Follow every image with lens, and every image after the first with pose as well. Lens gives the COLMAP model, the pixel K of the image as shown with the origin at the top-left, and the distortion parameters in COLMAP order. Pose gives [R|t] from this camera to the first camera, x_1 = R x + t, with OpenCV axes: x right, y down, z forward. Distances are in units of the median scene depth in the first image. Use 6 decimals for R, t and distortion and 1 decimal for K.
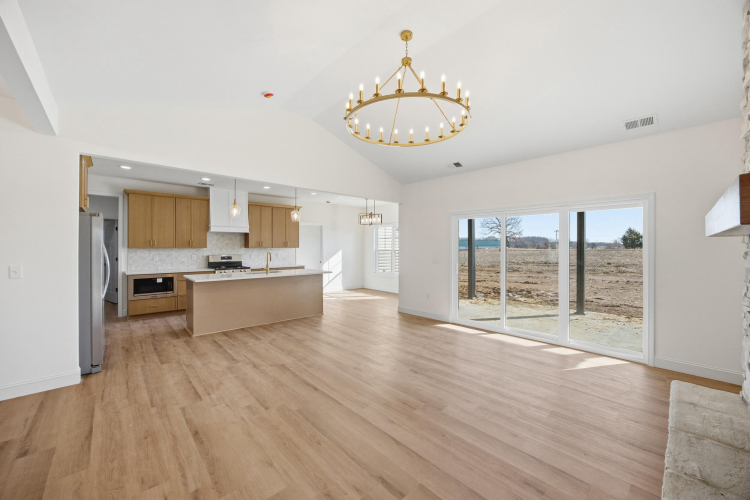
lens RADIAL K [[290.8, 0, 372.8], [0, 290.8, 247.4], [0, 0, 1]] dist [-0.001839, -0.000217]
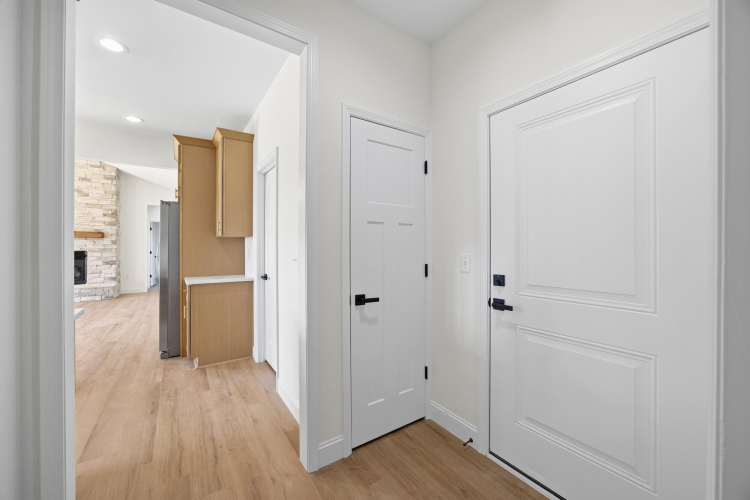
lens RADIAL K [[290.8, 0, 372.8], [0, 290.8, 247.4], [0, 0, 1]] dist [-0.001839, -0.000217]
pose [[-0.989937, -0.002128, 0.141495, -1.884775], [-0.001872, 0.999996, 0.001945, 0.038239], [-0.141499, 0.001660, -0.989937, 1.992493]]
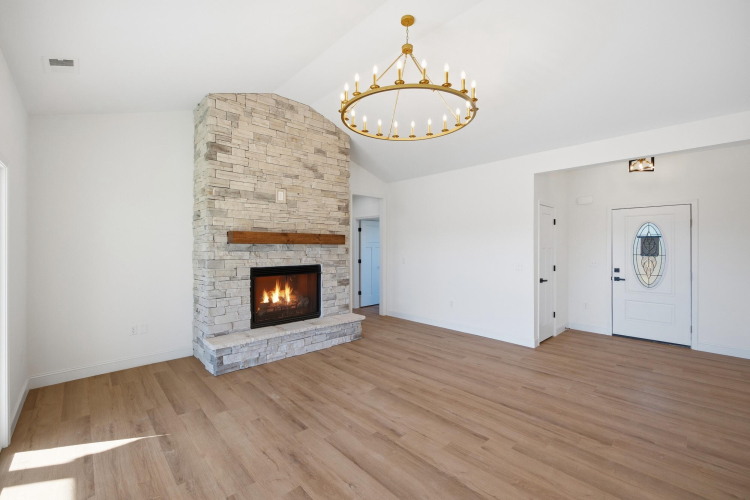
lens RADIAL K [[322.0, 0, 378.8], [0, 322.0, 246.8], [0, 0, 1]] dist [-0.002287, 0.000055]
pose [[-0.999828, -0.002791, -0.018360, 0.186713], [-0.002783, 0.999996, -0.000439, -0.009687], [0.018361, -0.000388, -0.999831, 1.691874]]
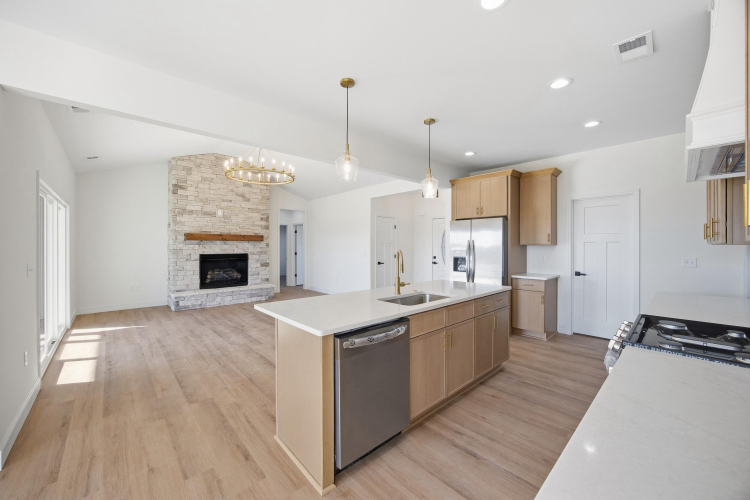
lens RADIAL K [[290.8, 0, 372.8], [0, 290.8, 247.4], [0, 0, 1]] dist [-0.001839, -0.000217]
pose [[-0.999984, -0.003205, -0.004655, -0.493312], [-0.003224, 0.999987, 0.004032, 0.013612], [0.004642, 0.004047, -0.999981, 2.399800]]
